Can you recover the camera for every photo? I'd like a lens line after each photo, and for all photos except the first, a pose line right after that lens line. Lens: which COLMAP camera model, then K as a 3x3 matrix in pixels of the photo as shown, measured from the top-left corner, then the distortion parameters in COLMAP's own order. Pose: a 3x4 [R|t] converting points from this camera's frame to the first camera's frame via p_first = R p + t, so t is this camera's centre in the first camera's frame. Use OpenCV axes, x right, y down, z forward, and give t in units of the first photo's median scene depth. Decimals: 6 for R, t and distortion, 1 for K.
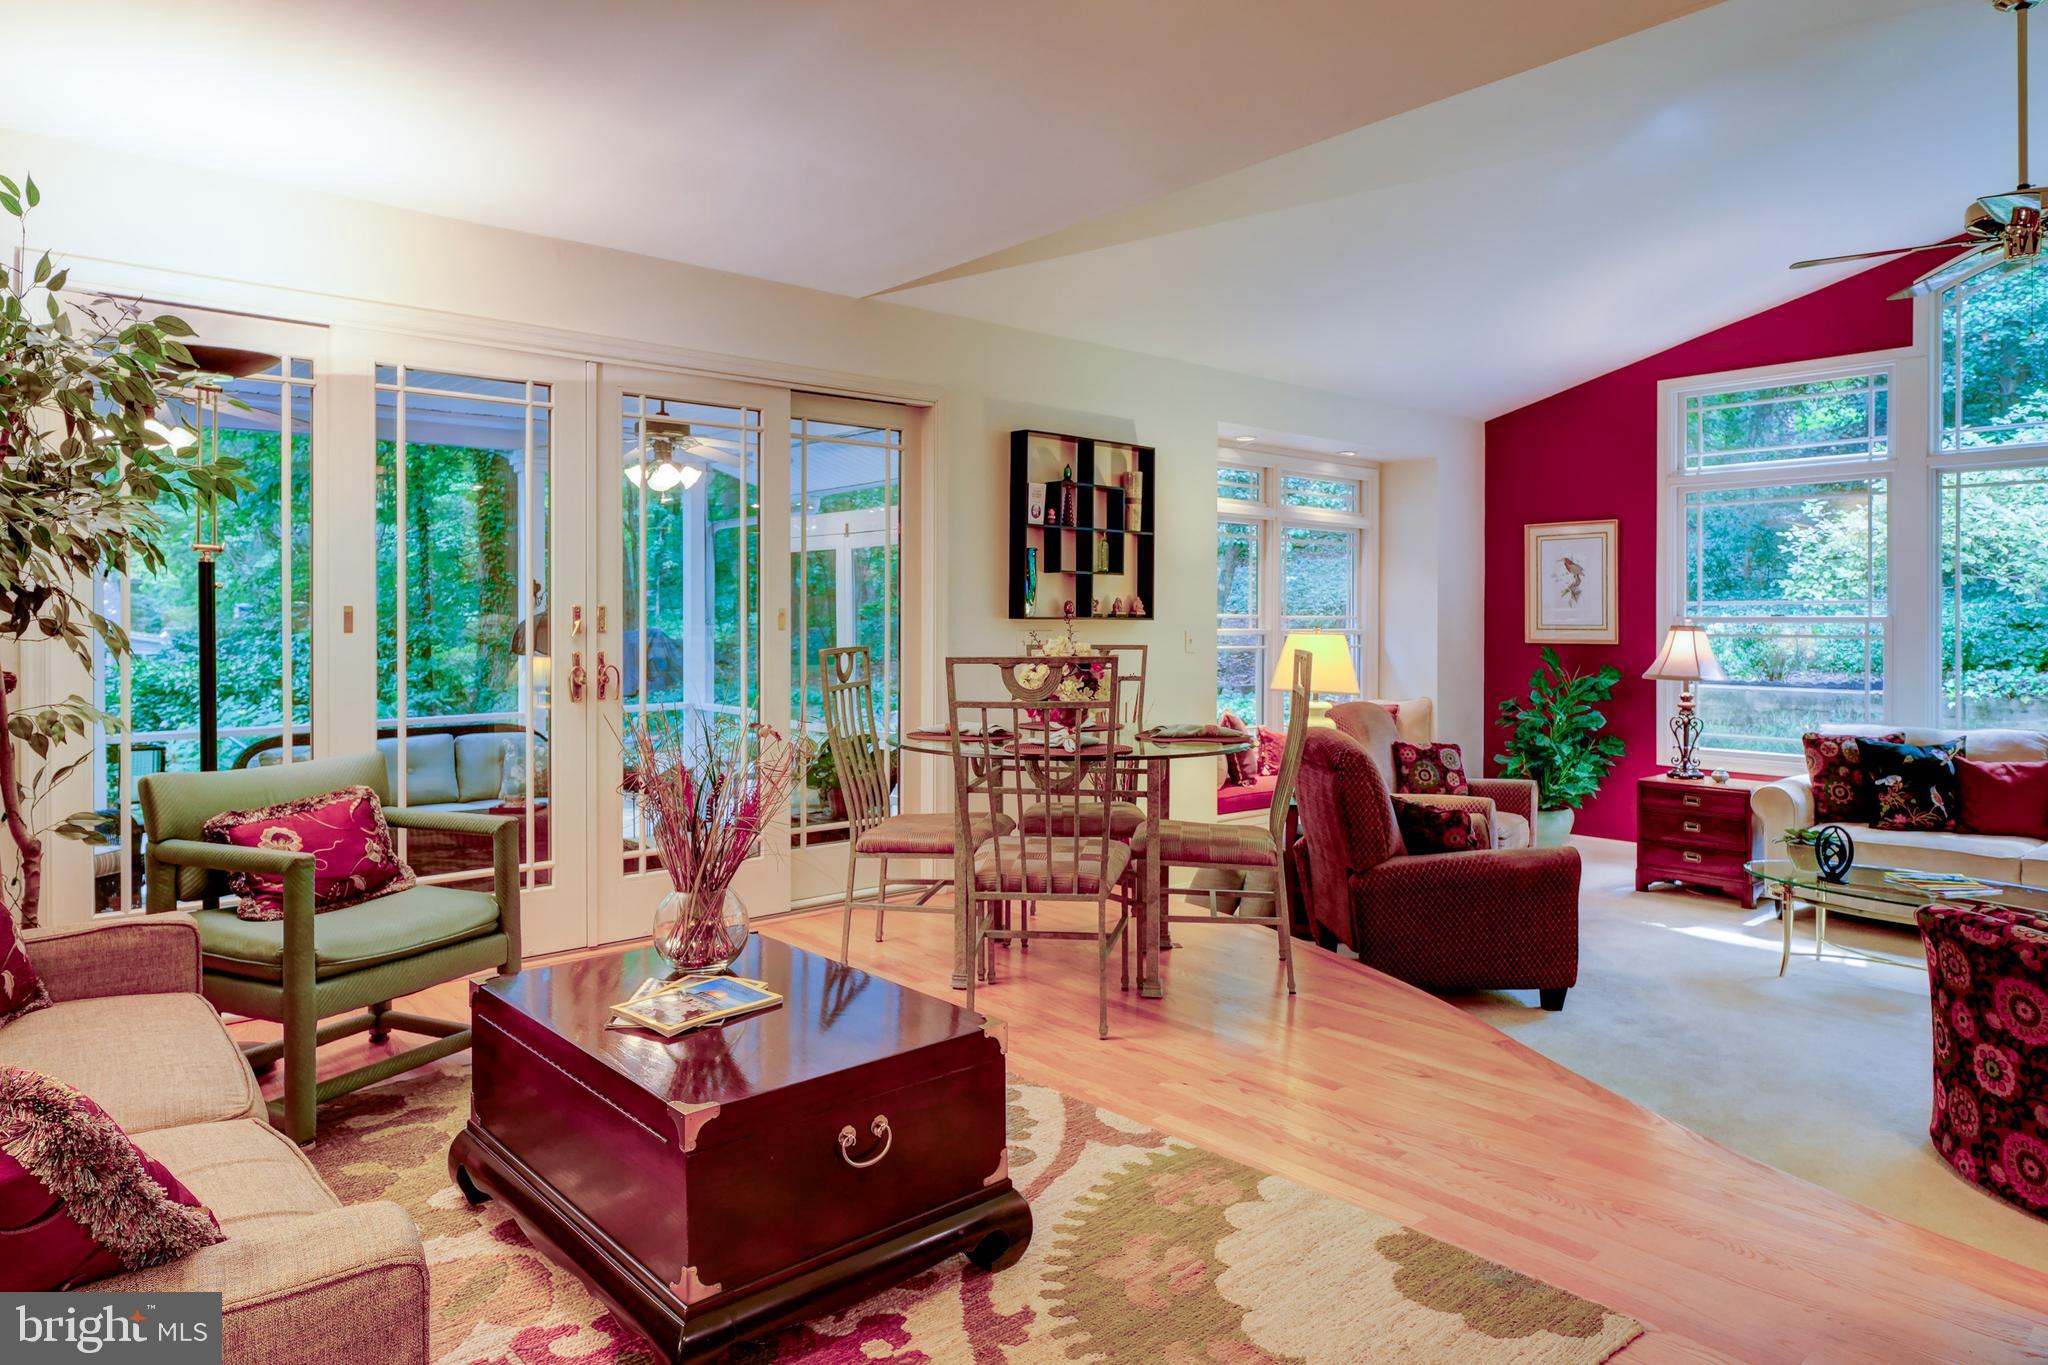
lens RADIAL K [[1274.5, 0, 1042.3], [0, 1274.5, 613.0], [0, 0, 1]] dist [-0.001748, -0.000228]
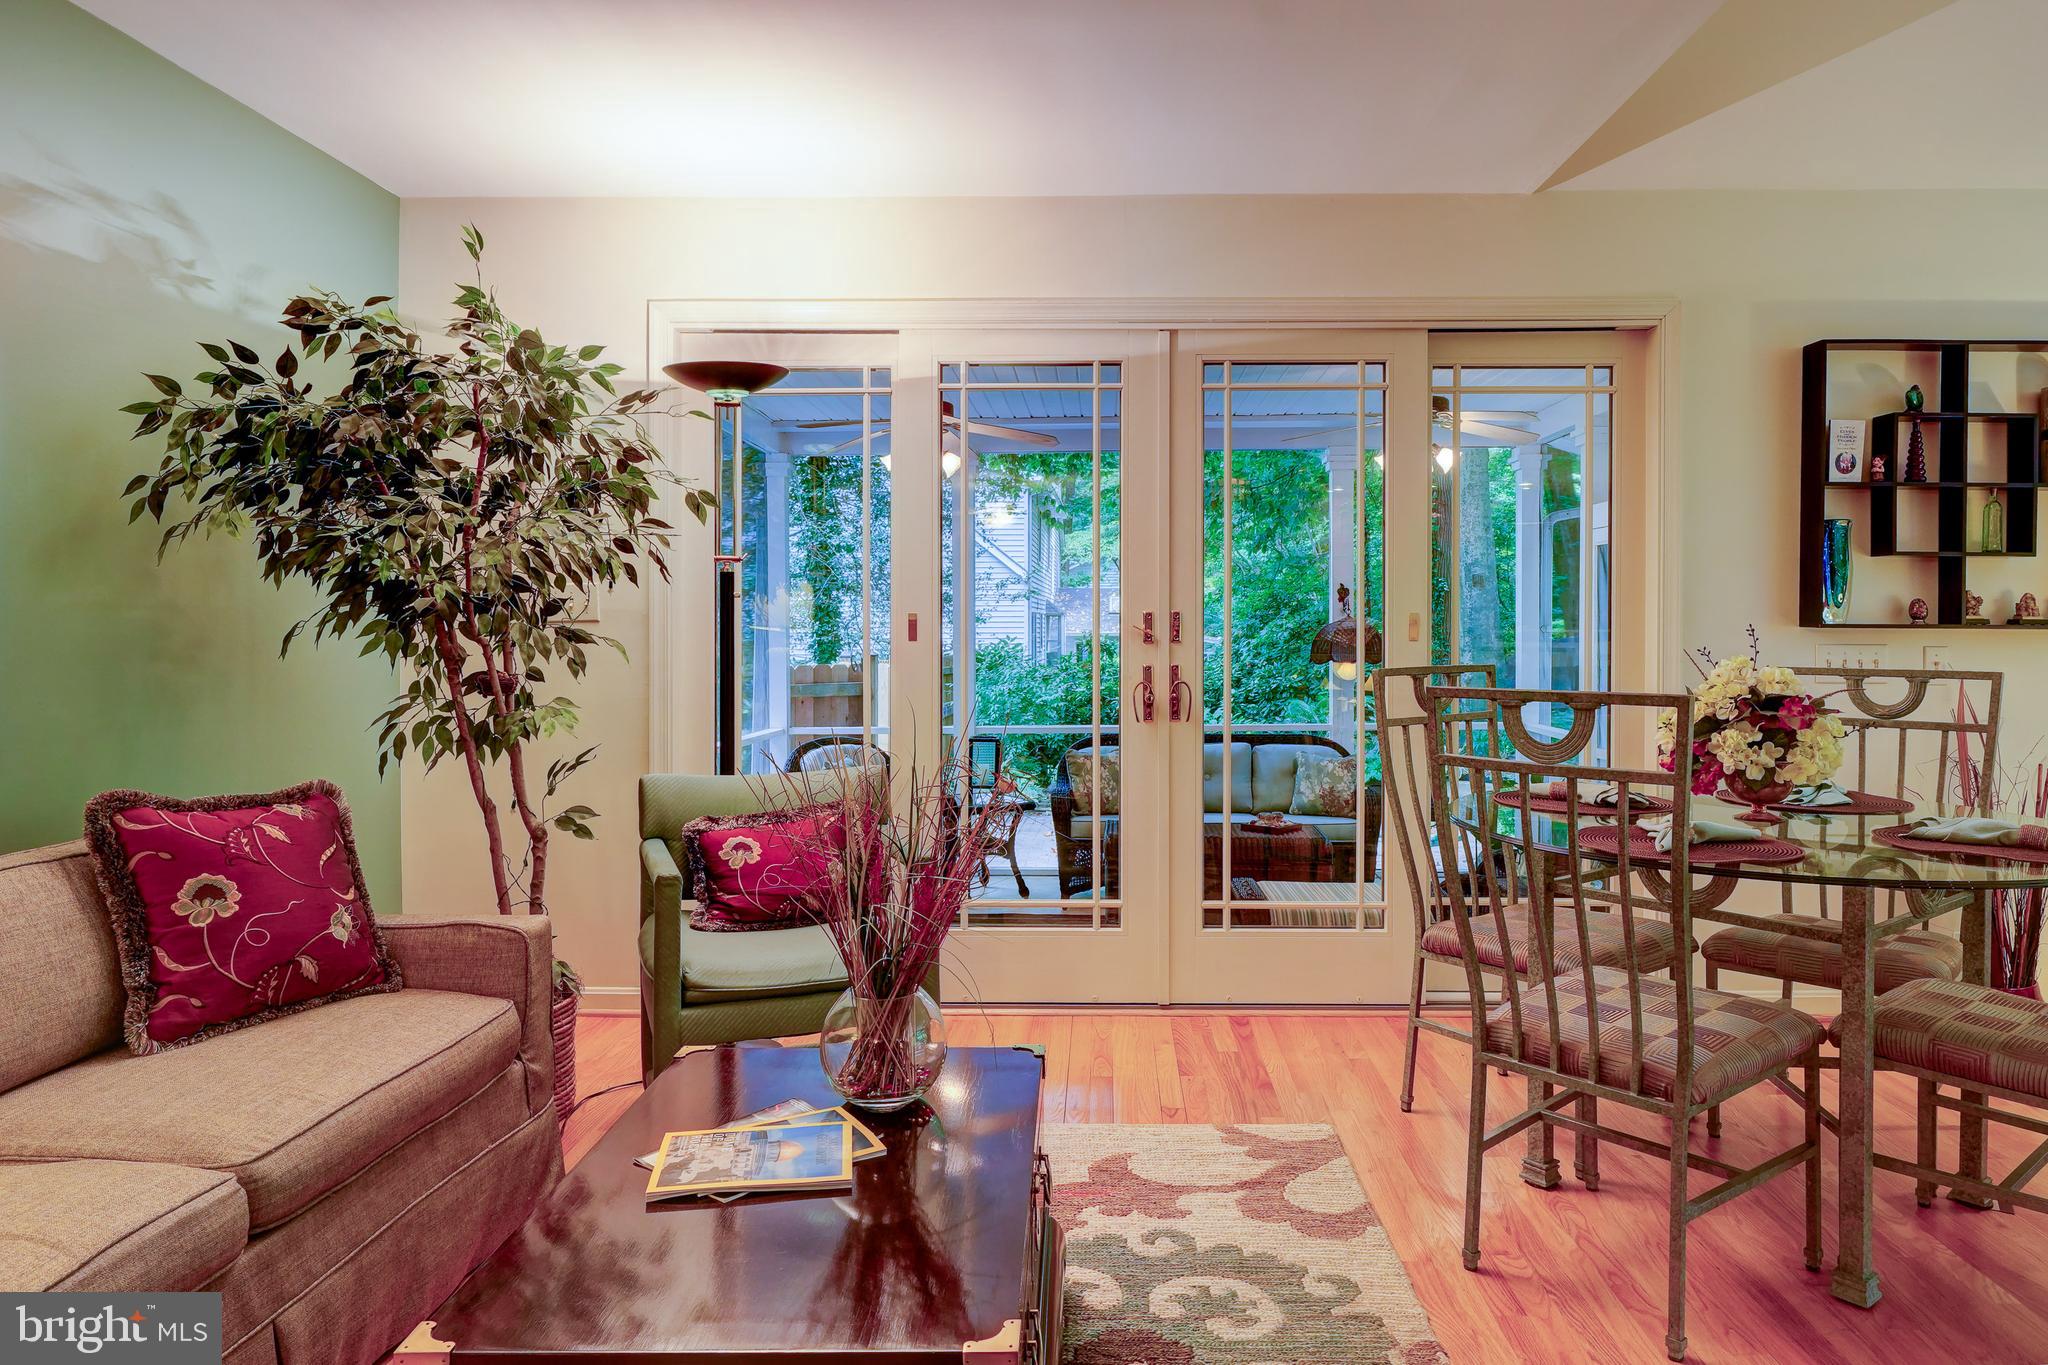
lens RADIAL K [[1282.7, 0, 1093.6], [0, 1282.7, 630.7], [0, 0, 1]] dist [-0.002593, -0.000934]
pose [[0.735288, 0.003500, -0.677746, 0.171823], [0.002761, 0.999963, 0.008160, -0.000060], [0.677749, -0.007871, 0.735251, 0.277737]]
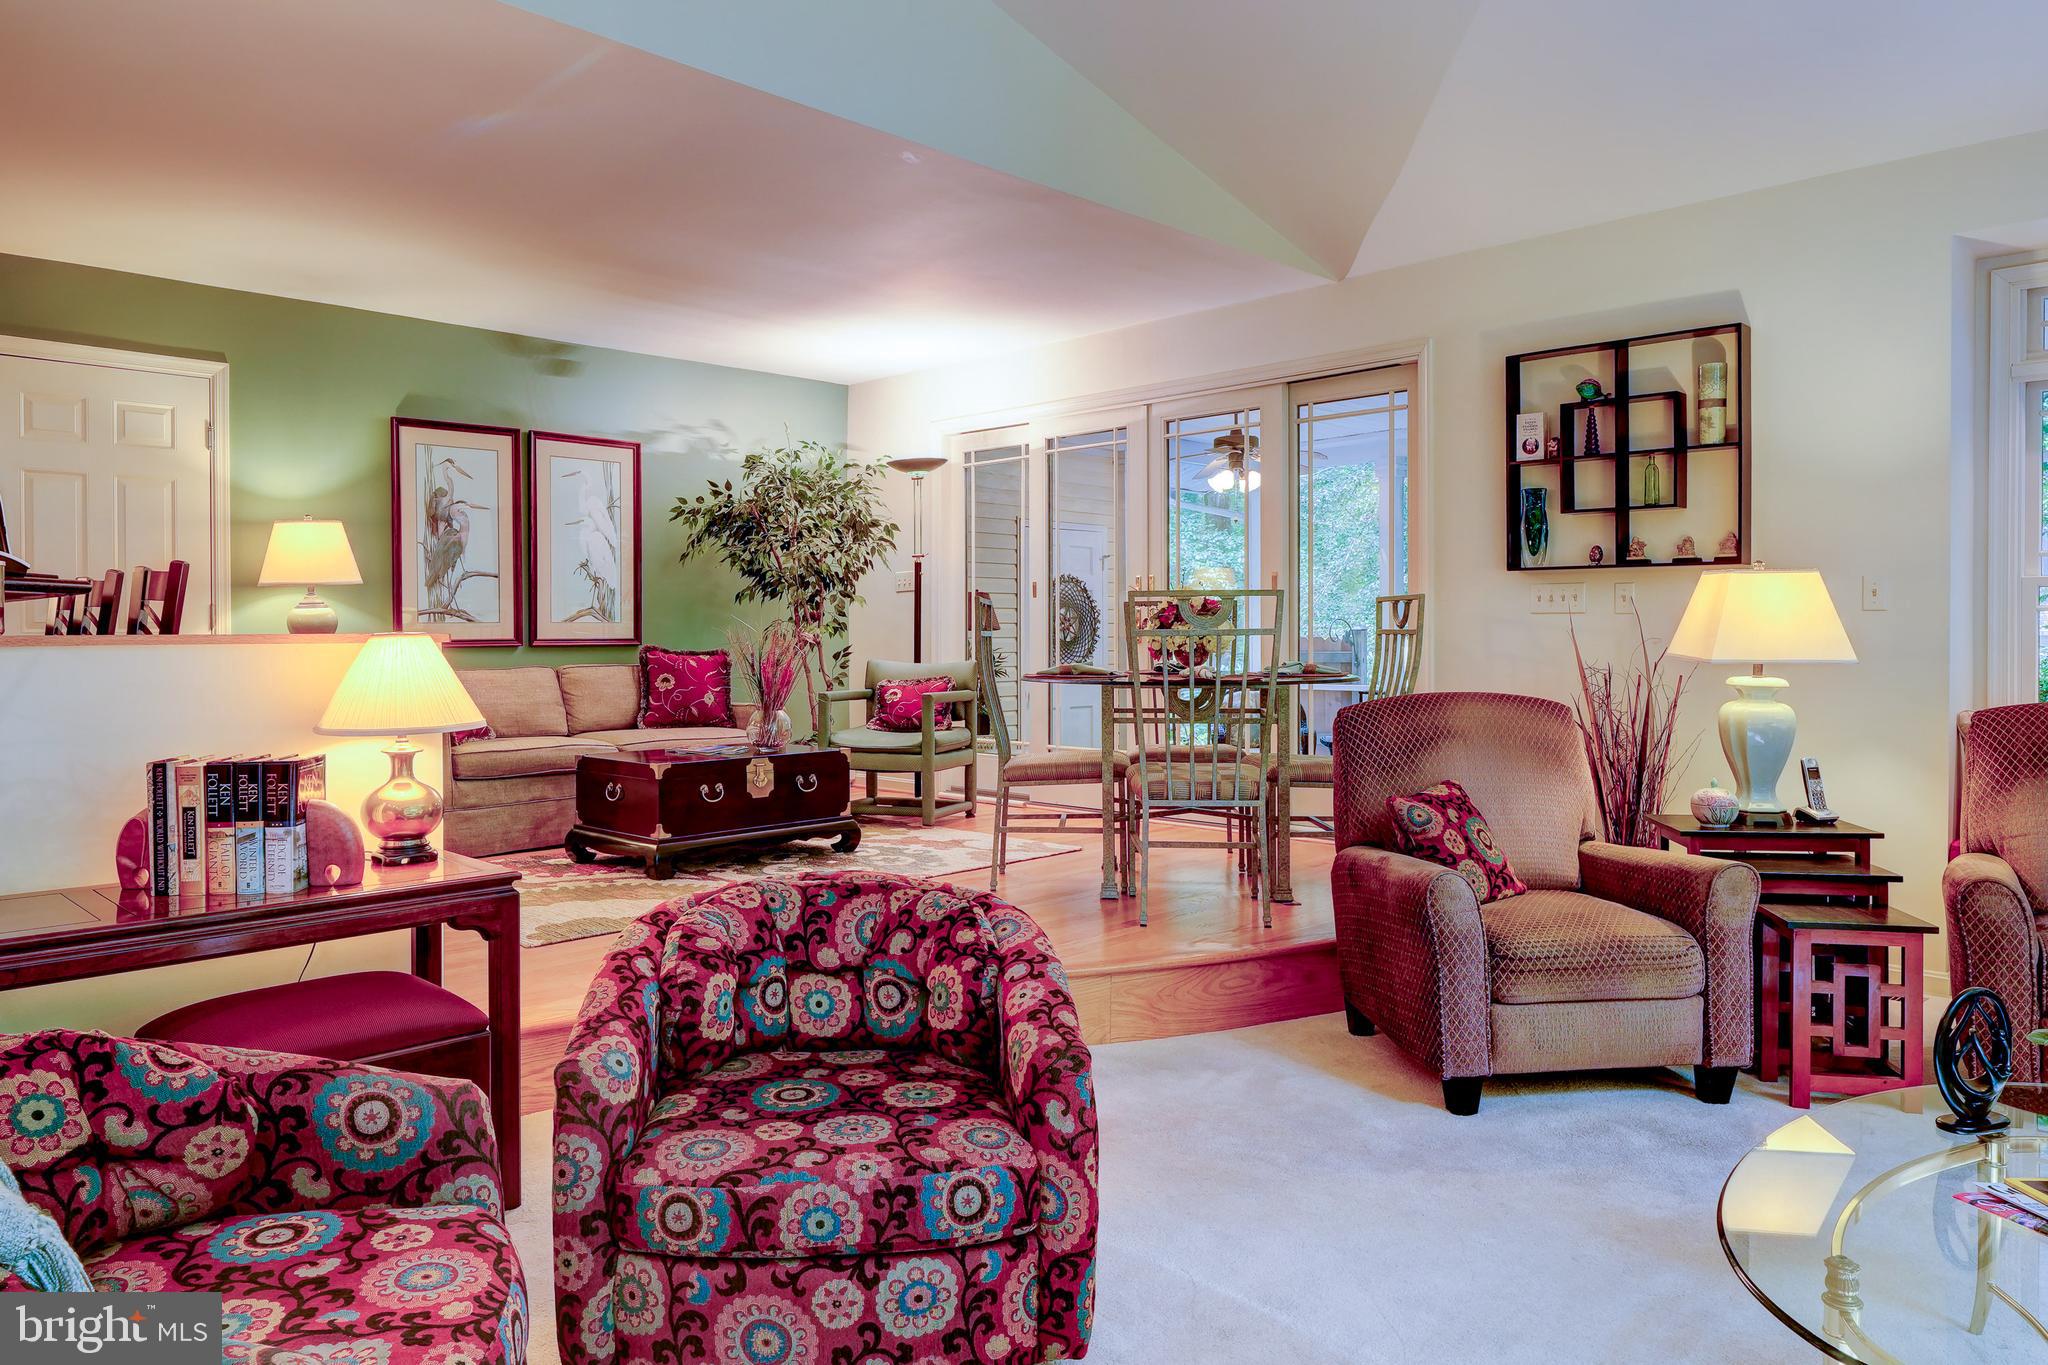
lens RADIAL K [[1388.4, 0, 955.7], [0, 1388.4, 623.4], [0, 0, 1]] dist [0.037790, -0.002799]
pose [[0.027362, -0.008380, -0.999590, 1.016560], [0.007970, 0.999935, -0.008164, 0.049446], [0.999594, -0.007743, 0.027427, 0.637165]]
